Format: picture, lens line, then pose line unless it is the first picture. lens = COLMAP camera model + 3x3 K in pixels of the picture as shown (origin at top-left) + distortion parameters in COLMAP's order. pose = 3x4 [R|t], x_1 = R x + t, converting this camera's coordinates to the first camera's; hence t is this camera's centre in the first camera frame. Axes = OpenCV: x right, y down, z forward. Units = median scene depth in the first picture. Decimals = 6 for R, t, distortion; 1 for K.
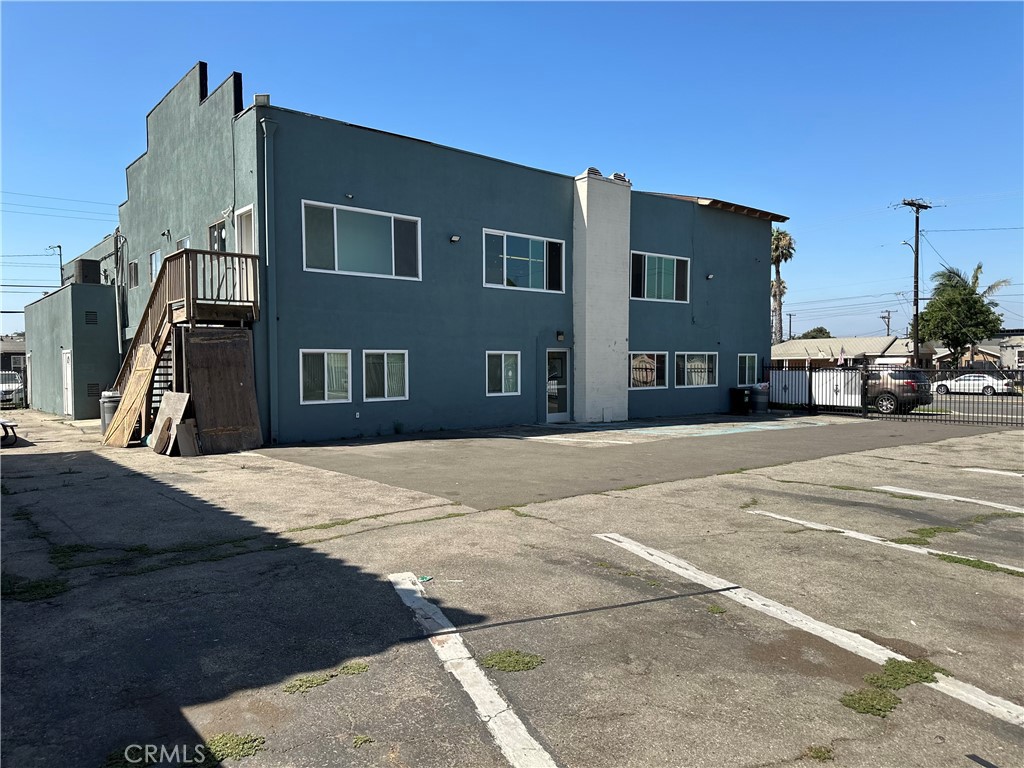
lens RADIAL K [[716.5, 0, 512.0], [0, 716.5, 384.0], [0, 0, 1]] dist [0.158246, -0.179783]
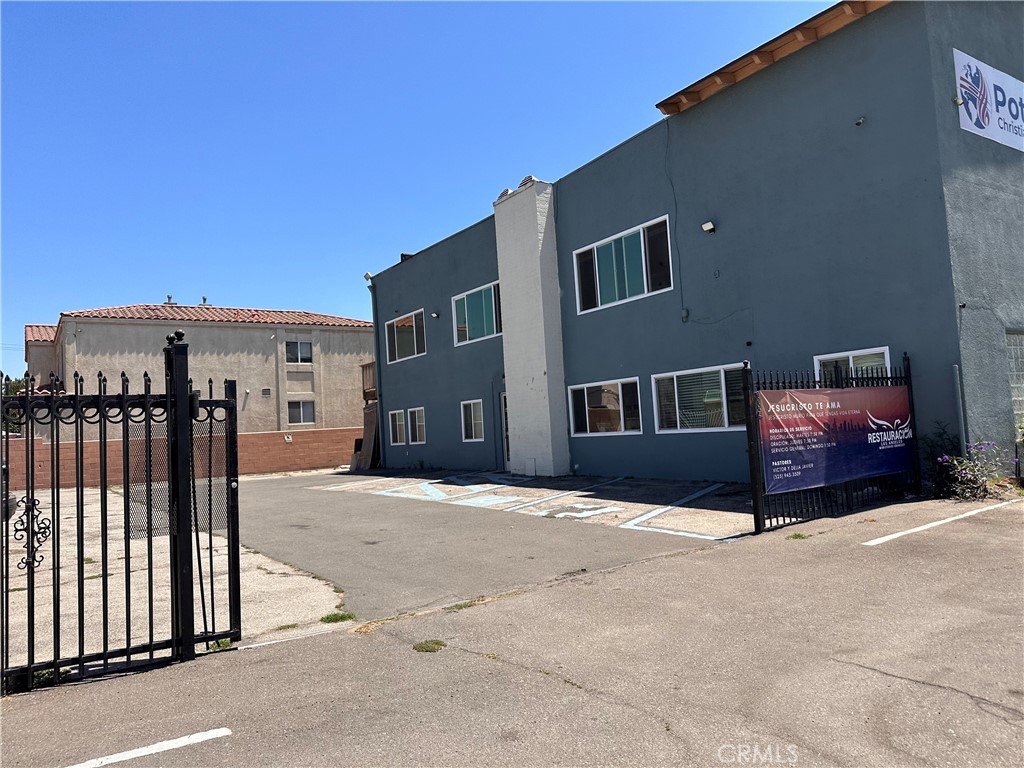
lens RADIAL K [[716.5, 0, 512.0], [0, 716.5, 384.0], [0, 0, 1]] dist [0.158246, -0.179783]
pose [[-0.090504, -0.031182, -0.995408, 0.879746], [0.068338, 0.996959, -0.037444, -0.022272], [0.993549, -0.071413, -0.088098, 0.954389]]
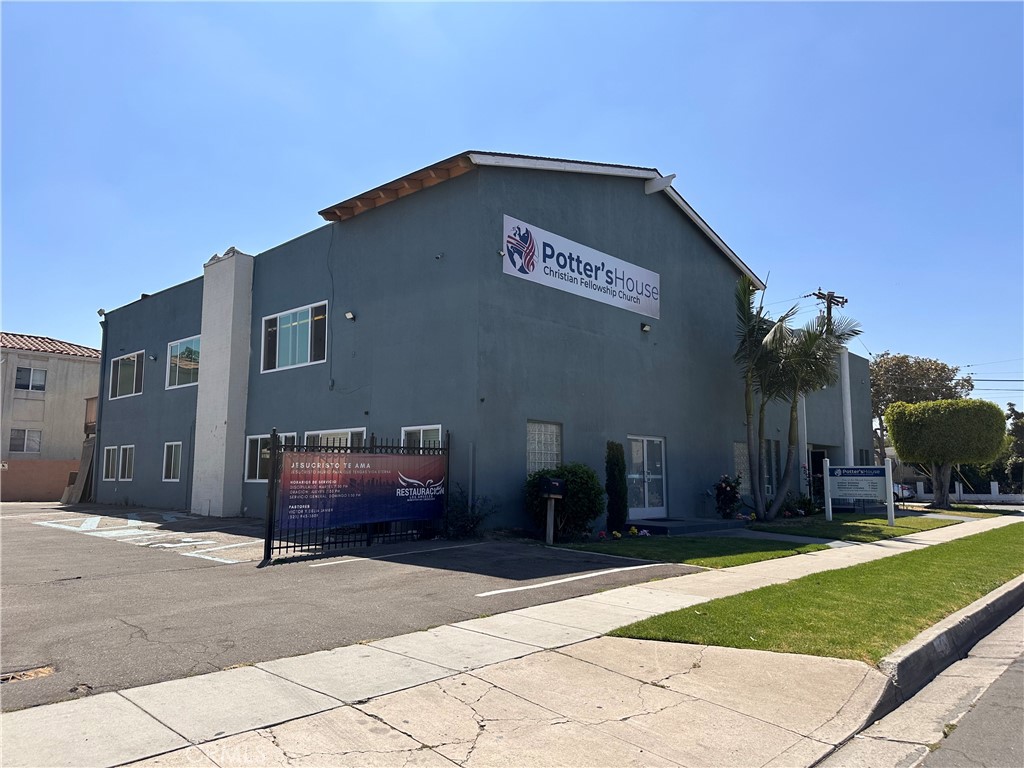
lens RADIAL K [[716.5, 0, 512.0], [0, 716.5, 384.0], [0, 0, 1]] dist [0.158246, -0.179783]
pose [[0.128287, -0.099038, -0.986780, 1.008894], [-0.007018, 0.994886, -0.100764, -0.020540], [0.991712, 0.019852, 0.126936, 1.138484]]
